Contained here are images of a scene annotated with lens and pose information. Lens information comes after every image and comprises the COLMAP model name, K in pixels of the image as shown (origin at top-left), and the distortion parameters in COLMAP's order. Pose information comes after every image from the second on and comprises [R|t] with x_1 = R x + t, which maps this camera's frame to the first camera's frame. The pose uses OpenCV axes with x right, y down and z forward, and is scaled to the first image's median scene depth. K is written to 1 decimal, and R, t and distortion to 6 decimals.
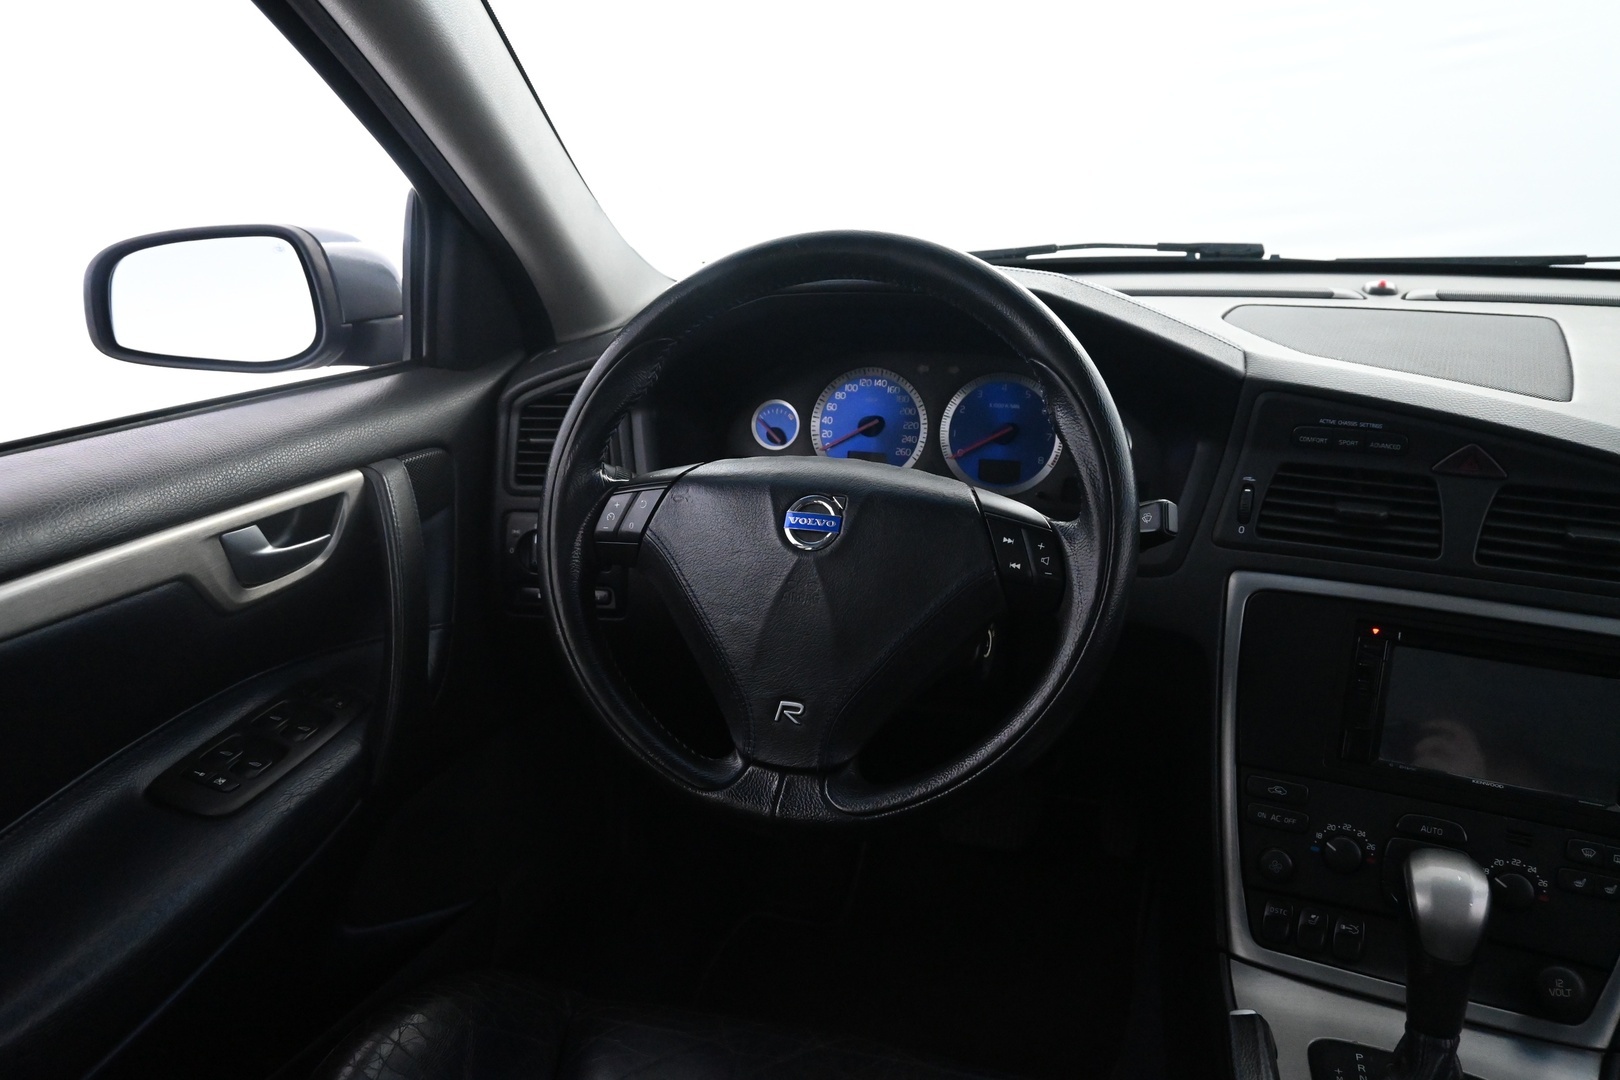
lens RADIAL K [[1251.1, 0, 805.4], [0, 1251.1, 532.2], [0, 0, 1]] dist [-0.010939, -0.001142]
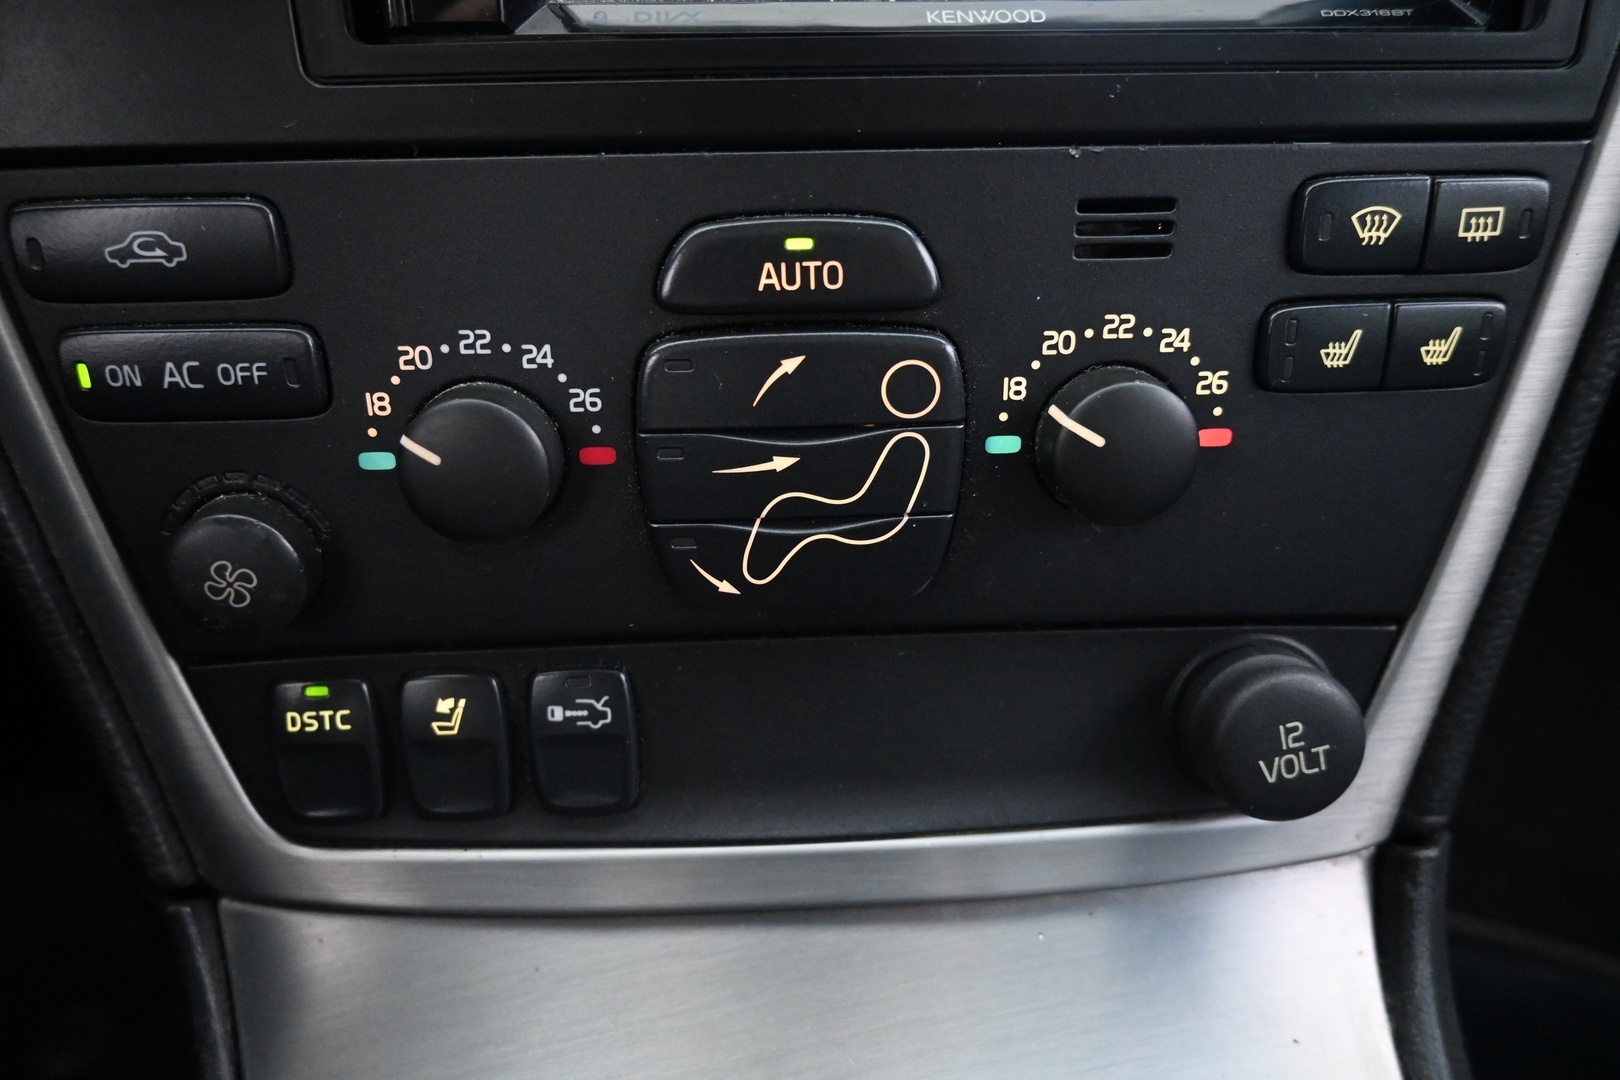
lens RADIAL K [[1097.5, 0, 809.2], [0, 1097.5, 541.2], [0, 0, 1]] dist [-0.009009, -0.001439]
pose [[0.871287, -0.341002, 0.352955, 0.402126], [0.134869, 0.857857, 0.495874, 0.175213], [-0.471879, -0.384446, 0.793430, 0.792733]]
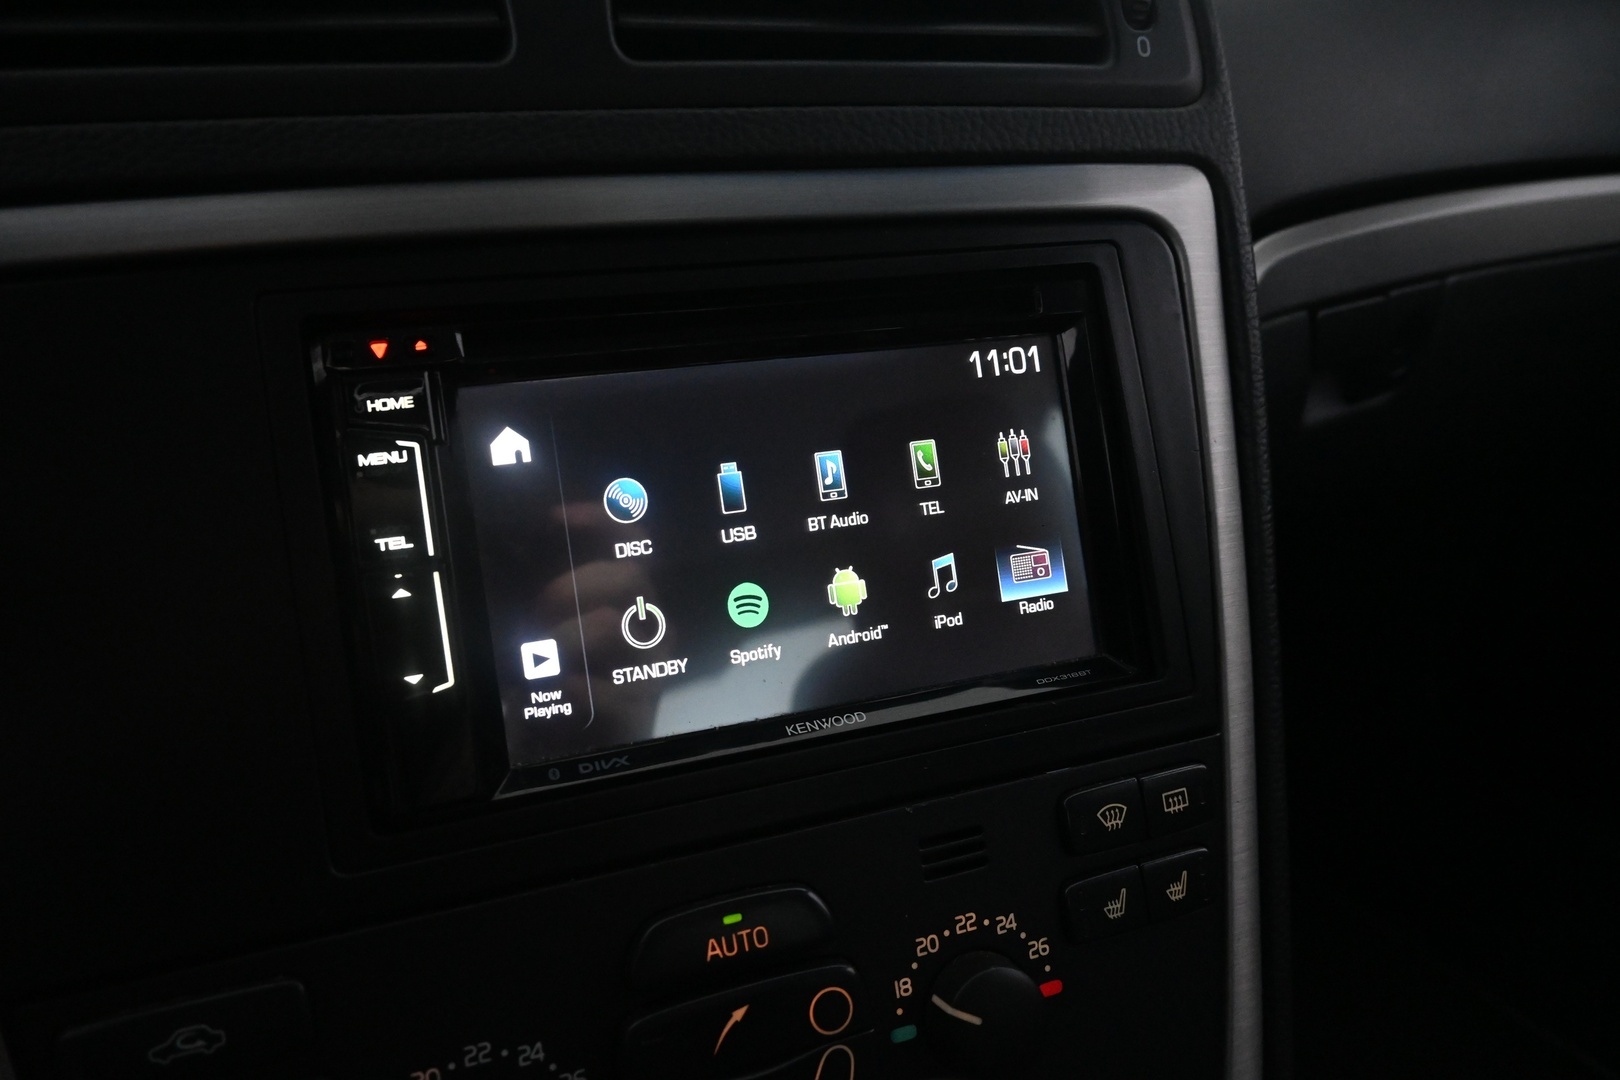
lens RADIAL K [[1097.5, 0, 806.6], [0, 1097.5, 543.3], [0, 0, 1]] dist [-0.009009, -0.001439]
pose [[0.691305, -0.275617, 0.667932, 0.352664], [0.215237, 0.960977, 0.173771, 0.101463], [-0.689761, 0.023635, 0.723651, 0.768904]]
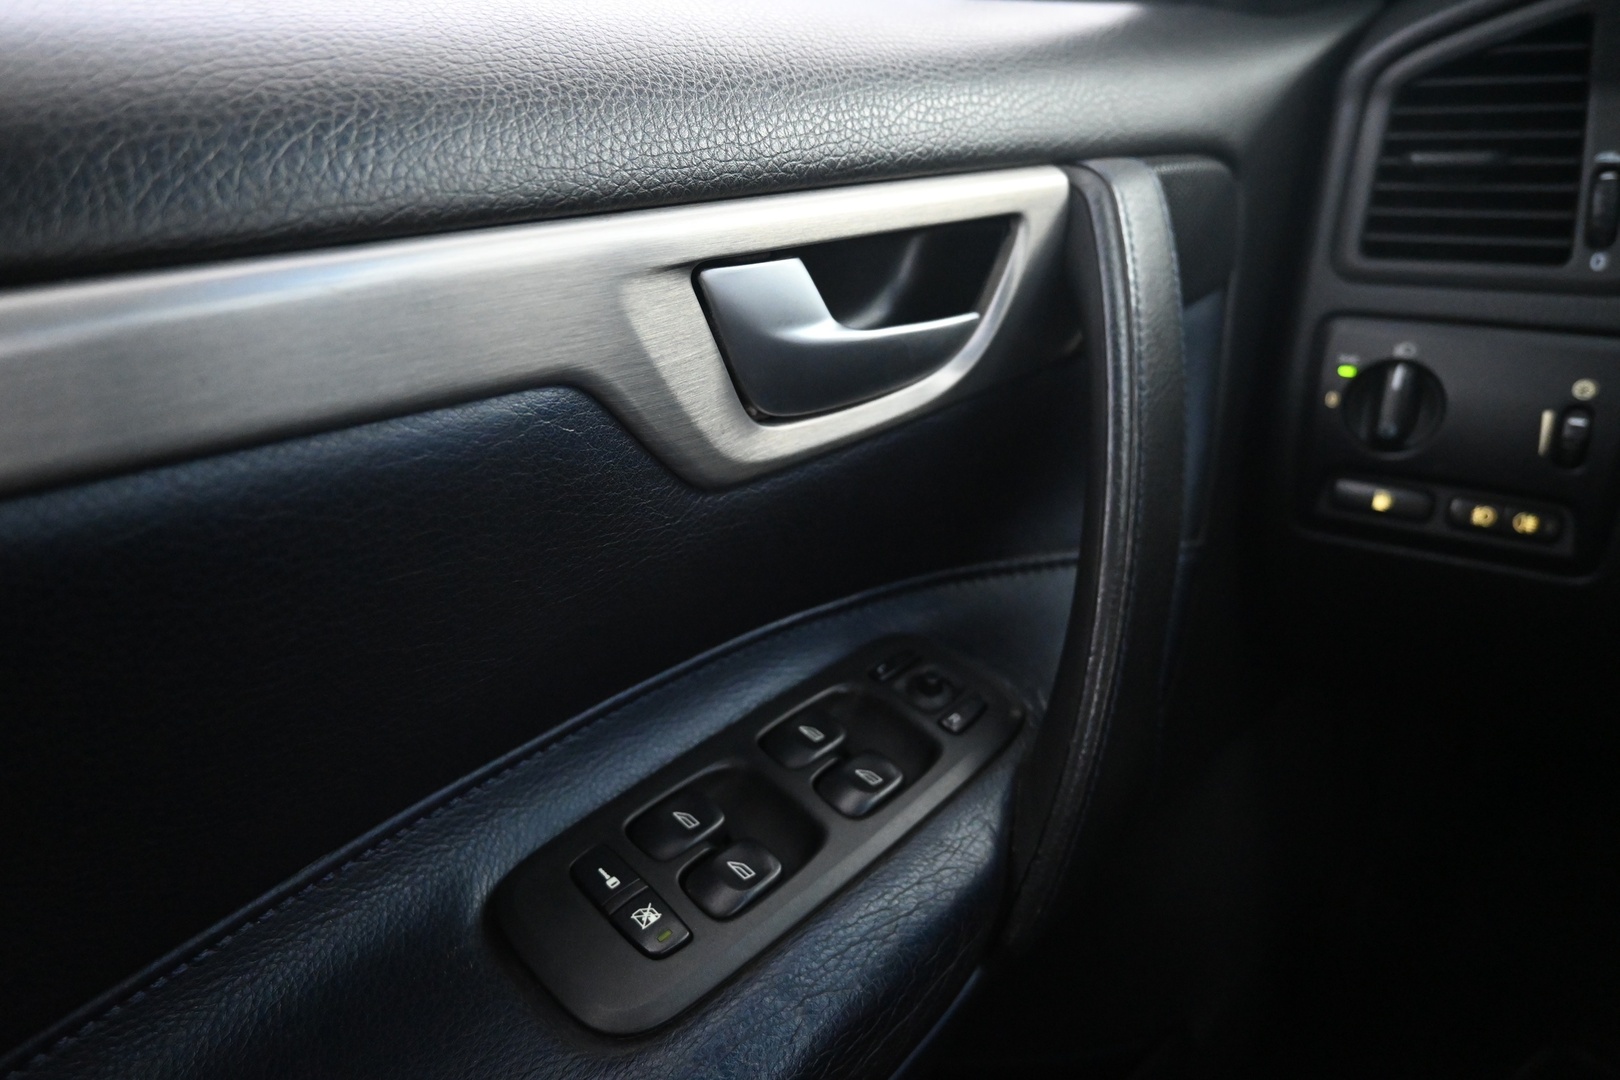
lens RADIAL K [[1097.5, 0, 816.9], [0, 1097.5, 539.5], [0, 0, 1]] dist [-0.009009, -0.001439]
pose [[0.874258, 0.154404, -0.460253, -0.259071], [-0.088778, 0.982934, 0.161116, 0.022105], [0.477275, -0.099996, 0.873046, 0.678643]]
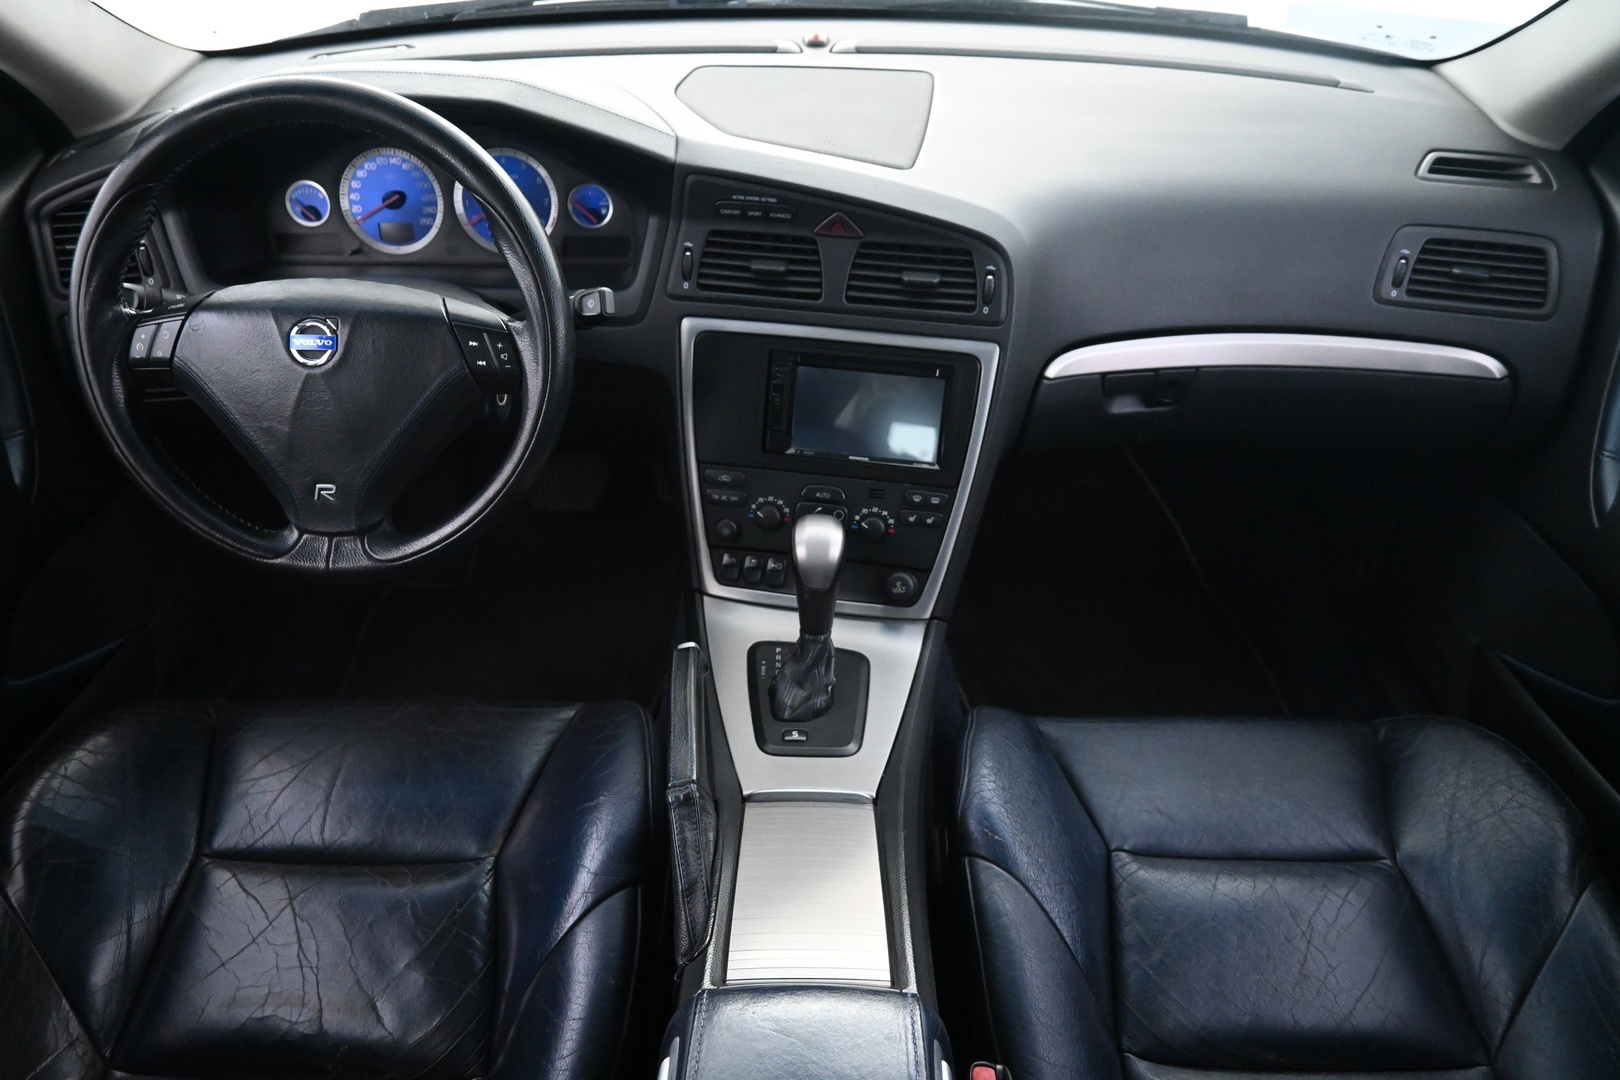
lens RADIAL K [[1097.5, 0, 804.9], [0, 1097.5, 530.9], [0, 0, 1]] dist [-0.009009, -0.001439]
pose [[0.956744, -0.157938, 0.244330, 0.158854], [0.069873, 0.939977, 0.334007, -0.143953], [-0.282417, -0.302487, 0.910353, -0.161942]]
